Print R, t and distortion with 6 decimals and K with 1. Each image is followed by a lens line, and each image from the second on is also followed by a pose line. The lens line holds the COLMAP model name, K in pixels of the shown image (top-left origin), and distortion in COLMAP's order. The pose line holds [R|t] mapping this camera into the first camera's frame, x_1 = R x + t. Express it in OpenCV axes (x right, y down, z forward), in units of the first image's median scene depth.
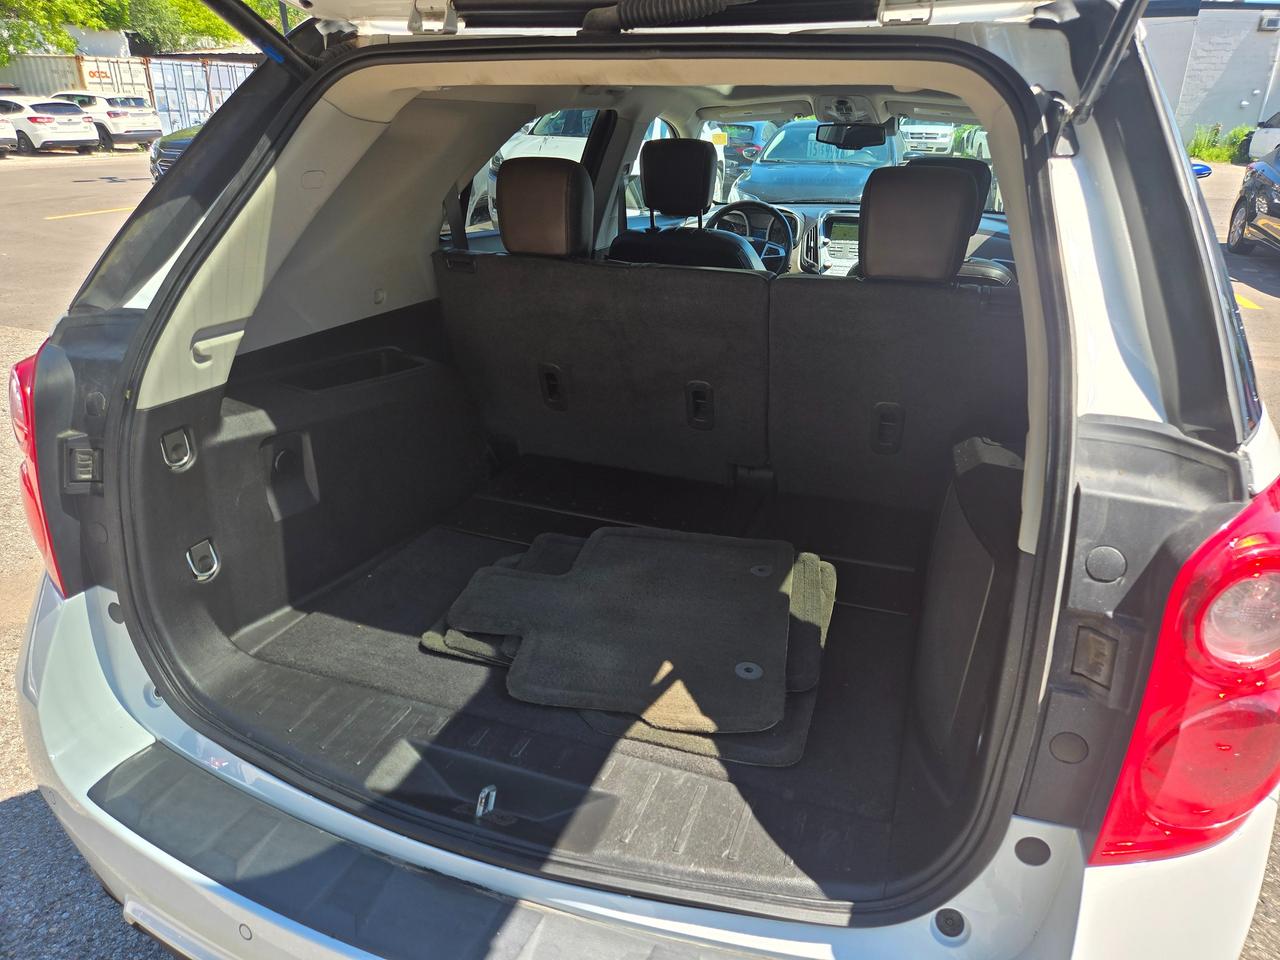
lens RADIAL K [[852.7, 0, 650.4], [0, 852.7, 477.4], [0, 0, 1]] dist [0.070557, -0.056956]
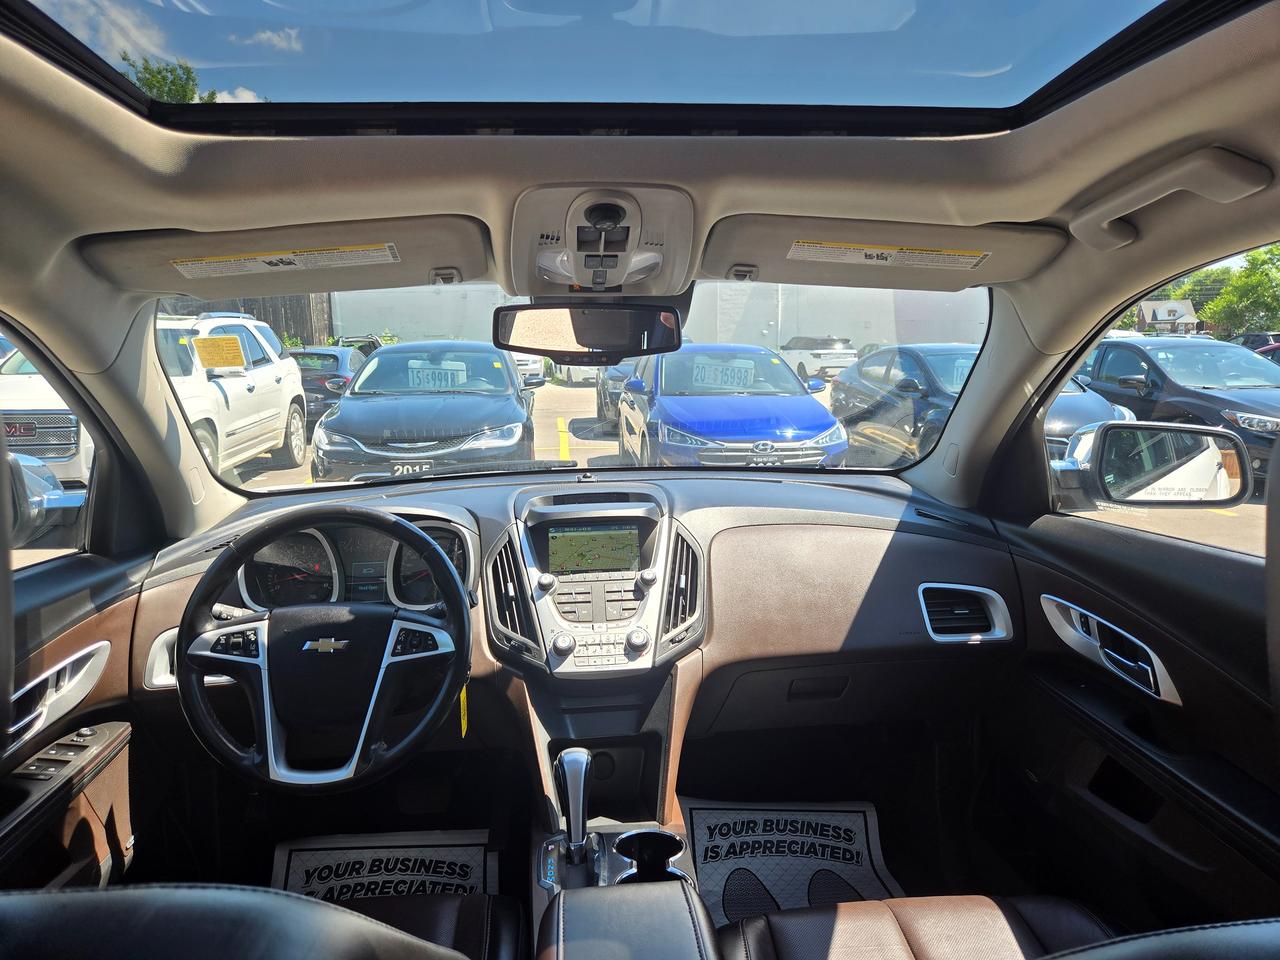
lens RADIAL K [[870.0, 0, 640.0], [0, 870.0, 480.0], [0, 0, 1]] dist [0.065288, -0.067186]
pose [[0.905349, -0.089073, 0.415221, 0.080130], [0.188136, 0.960696, -0.204125, -0.228073], [-0.380719, 0.262922, 0.886524, 0.610056]]
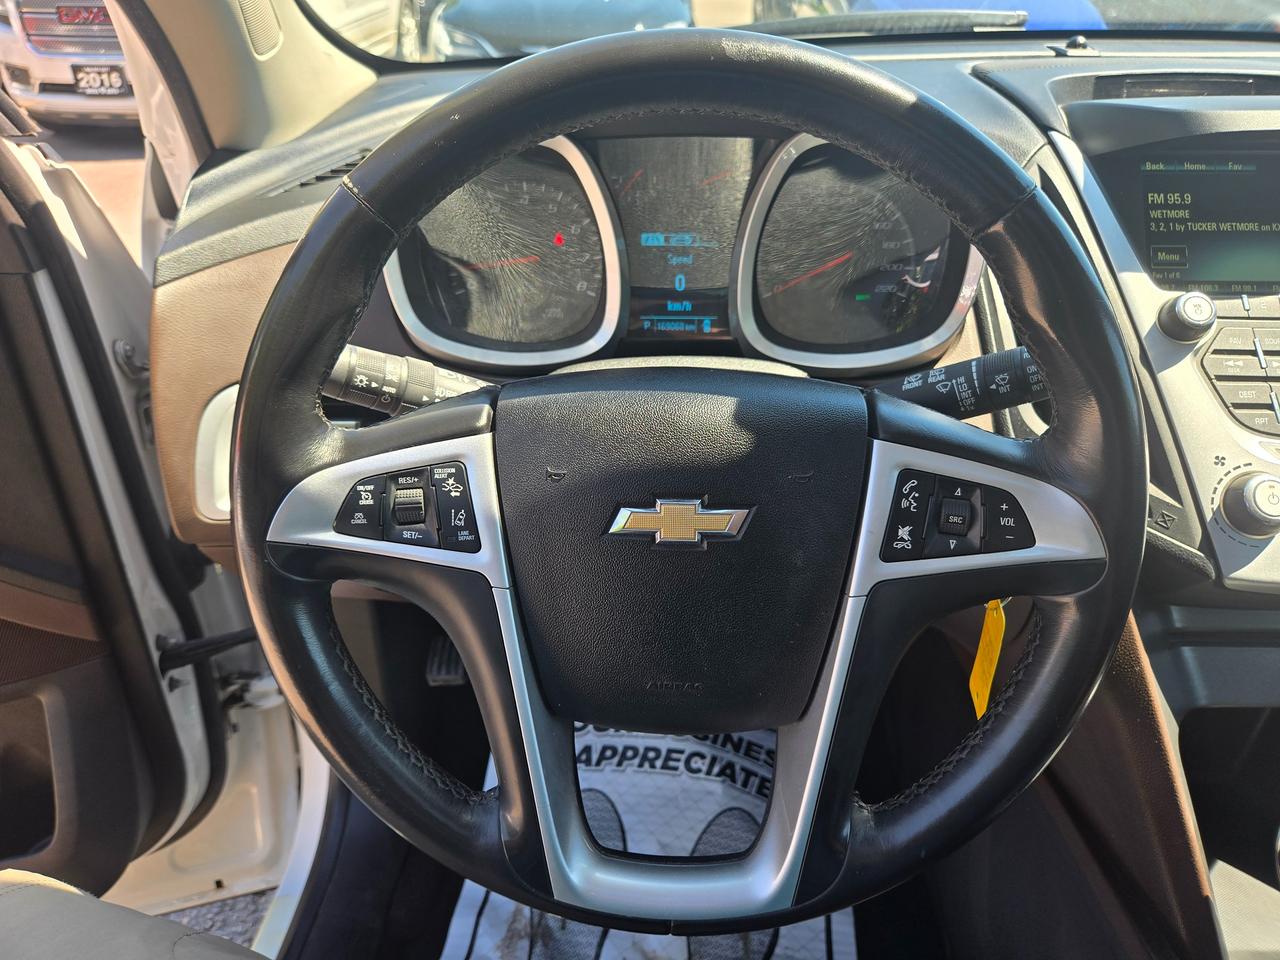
lens RADIAL K [[870.0, 0, 640.0], [0, 870.0, 480.0], [0, 0, 1]] dist [0.065288, -0.067186]
pose [[0.954847, -0.166365, 0.246150, 0.075709], [0.128990, 0.978495, 0.160963, -0.281972], [-0.267635, -0.121944, 0.955773, 0.876530]]
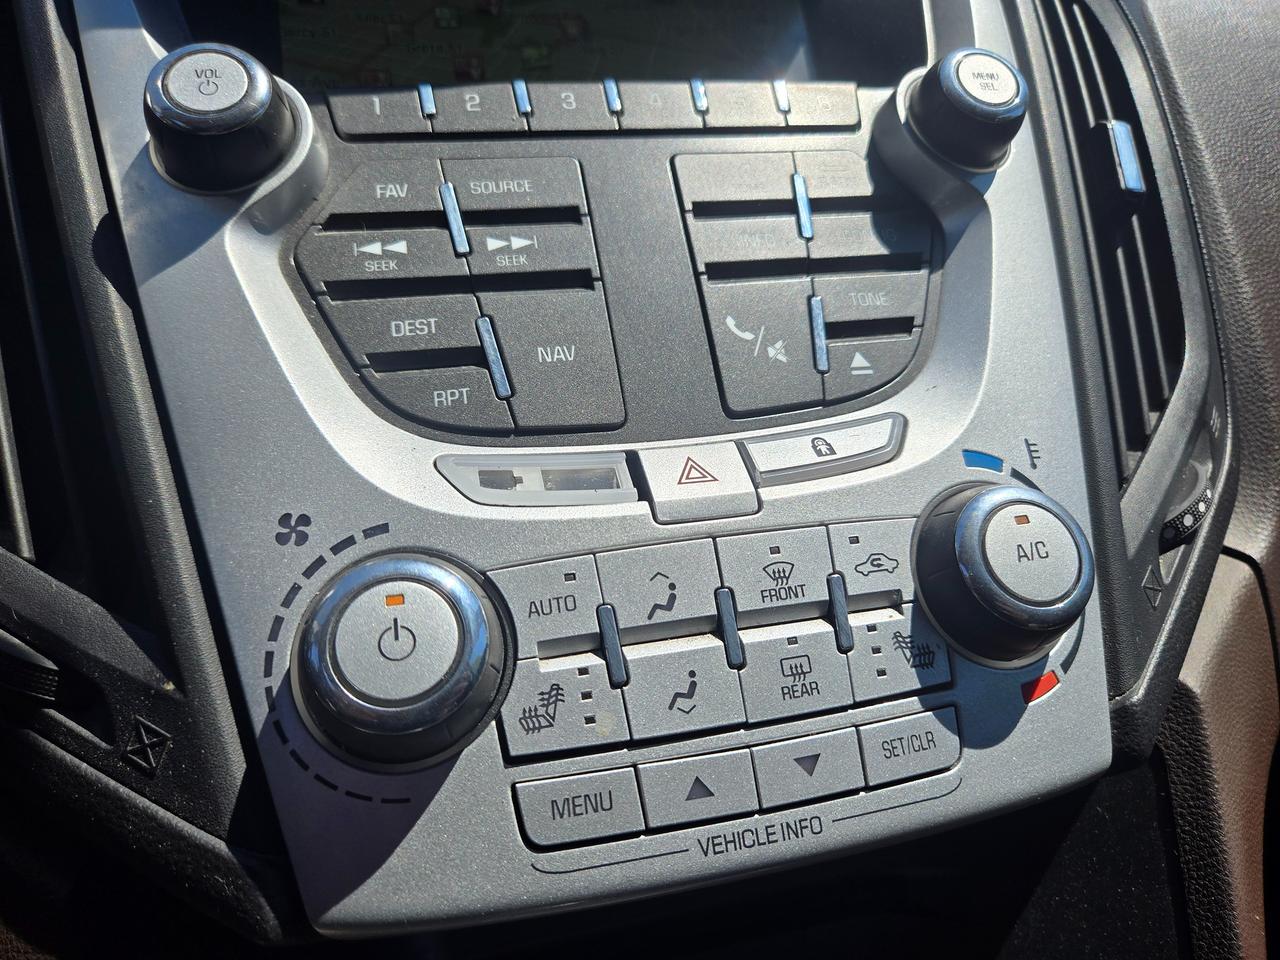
lens RADIAL K [[928.8, 0, 660.6], [0, 928.8, 476.6], [0, 0, 1]] dist [0.032366, -0.086753]
pose [[0.822999, -0.240653, 0.514547, 0.192173], [0.217916, 0.970276, 0.105247, -0.253497], [-0.524581, 0.025510, 0.850978, 0.938192]]
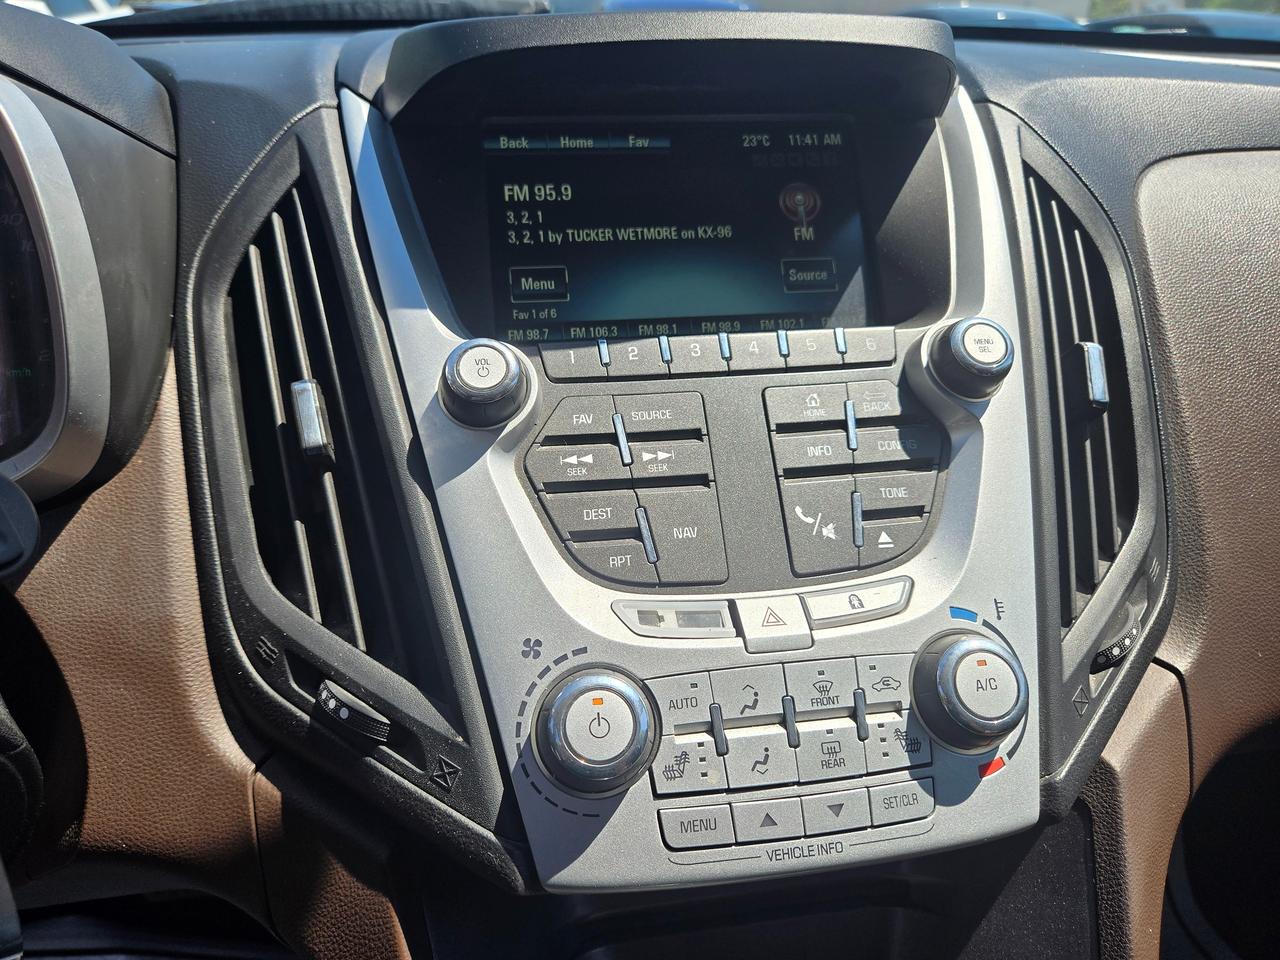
lens RADIAL K [[915.0, 0, 640.0], [0, 915.0, 480.0], [0, 0, 1]] dist [0.055630, -0.109465]
pose [[0.873233, -0.215078, 0.437270, 0.177460], [0.187750, 0.976546, 0.105391, -0.270517], [-0.449682, -0.009934, 0.893134, 0.914250]]
